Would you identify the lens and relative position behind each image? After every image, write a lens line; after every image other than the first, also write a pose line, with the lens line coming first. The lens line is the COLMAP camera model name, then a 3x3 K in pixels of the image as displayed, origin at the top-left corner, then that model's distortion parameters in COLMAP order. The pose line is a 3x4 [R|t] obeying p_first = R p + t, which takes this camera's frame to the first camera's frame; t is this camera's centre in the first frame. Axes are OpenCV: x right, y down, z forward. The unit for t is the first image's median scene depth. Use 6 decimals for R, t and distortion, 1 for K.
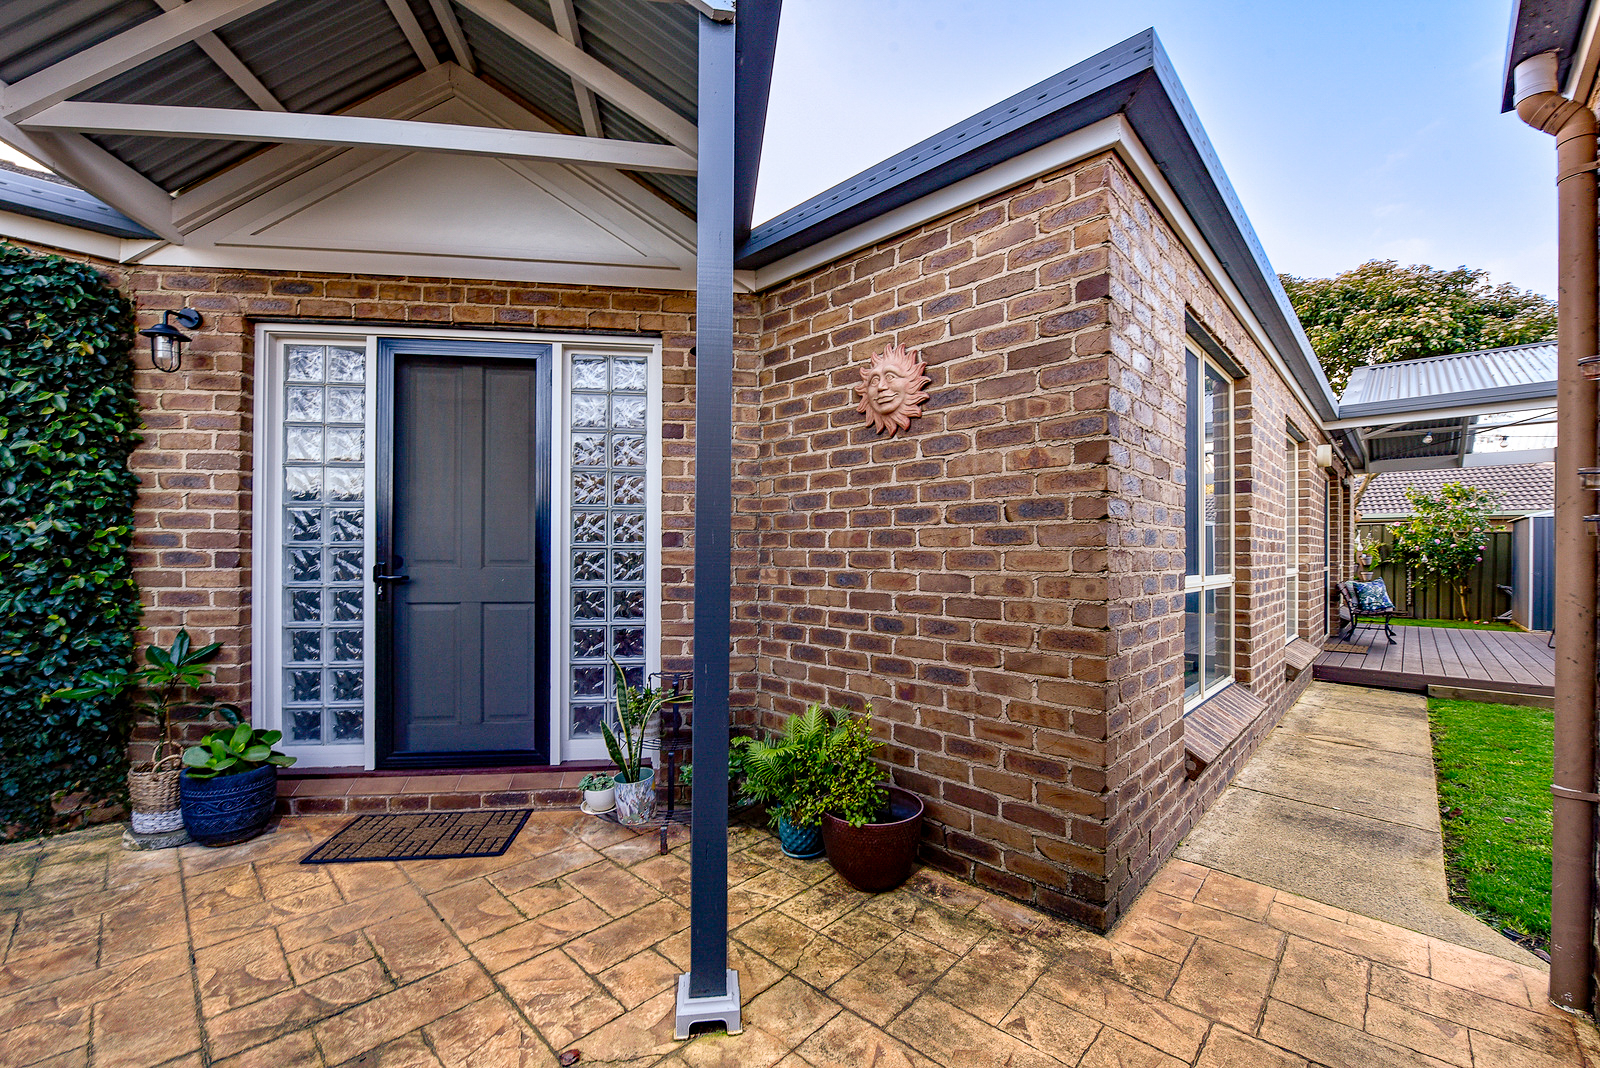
lens RADIAL K [[637.4, 0, 840.2], [0, 637.4, 565.4], [0, 0, 1]] dist [-0.007952, -0.000696]
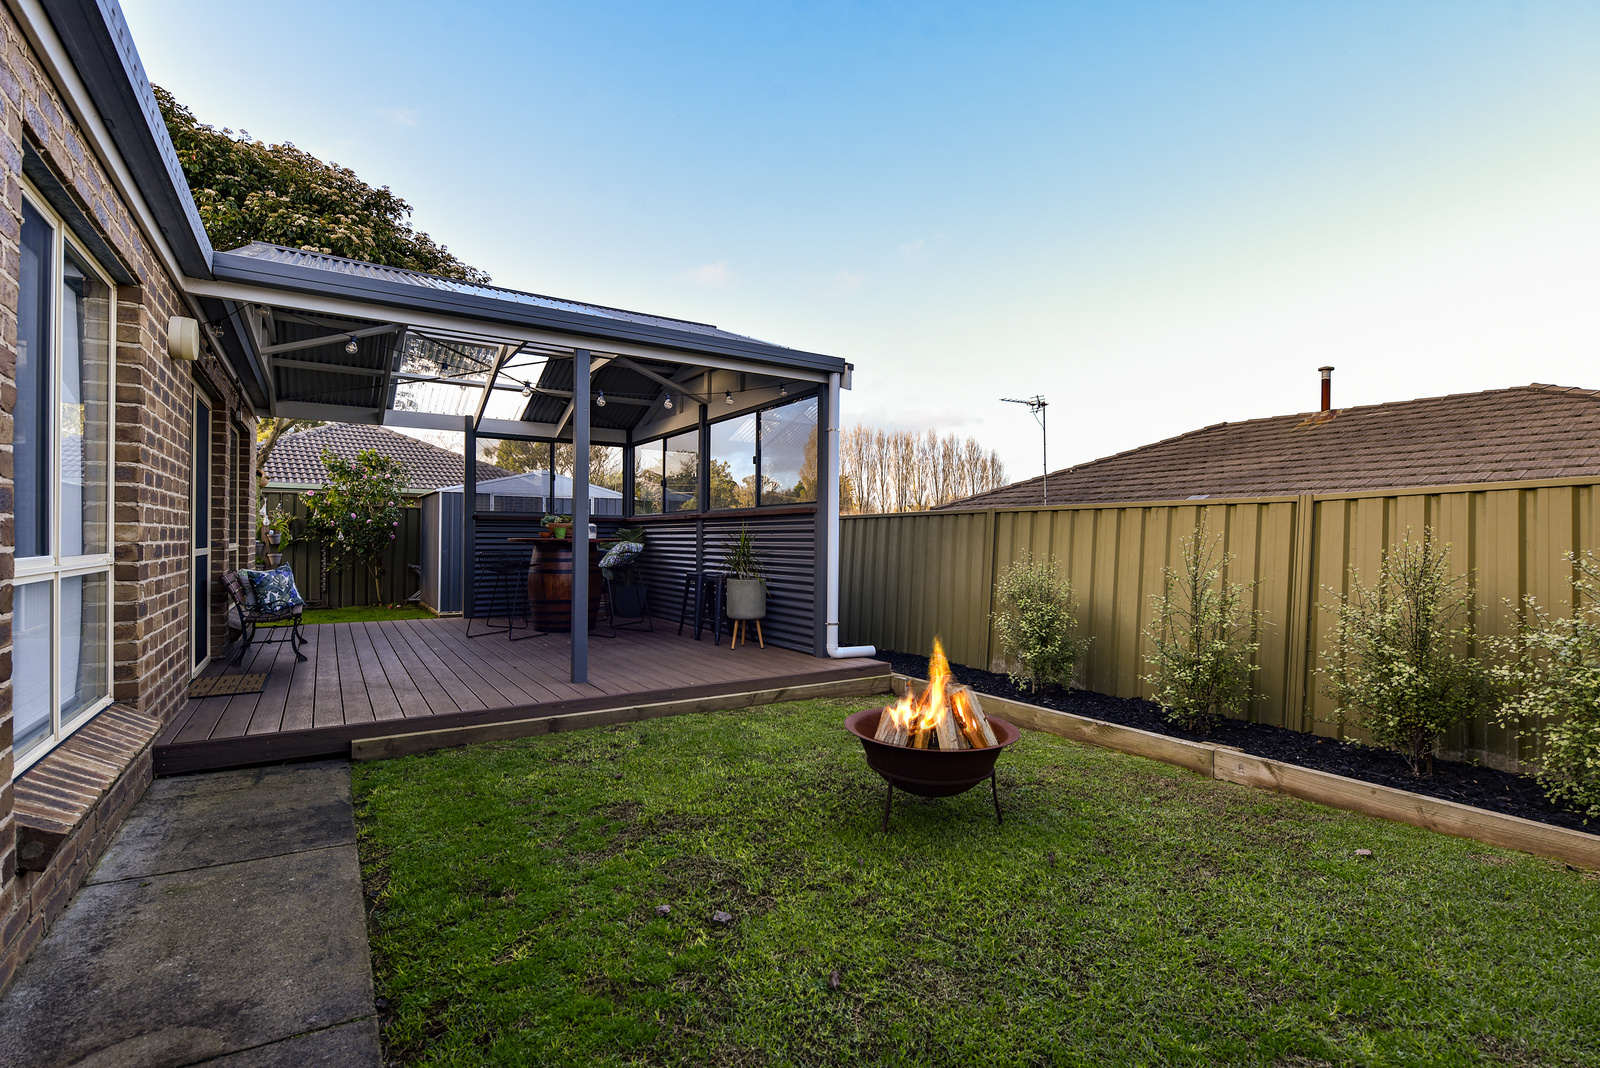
lens RADIAL K [[736.3, 0, 804.3], [0, 736.3, 536.5], [0, 0, 1]] dist [-0.020905, -0.003644]
pose [[0.253441, 0.008921, 0.967310, 0.188729], [-0.000486, 0.999959, -0.009095, -0.002098], [-0.967351, 0.001835, 0.253435, 0.209390]]
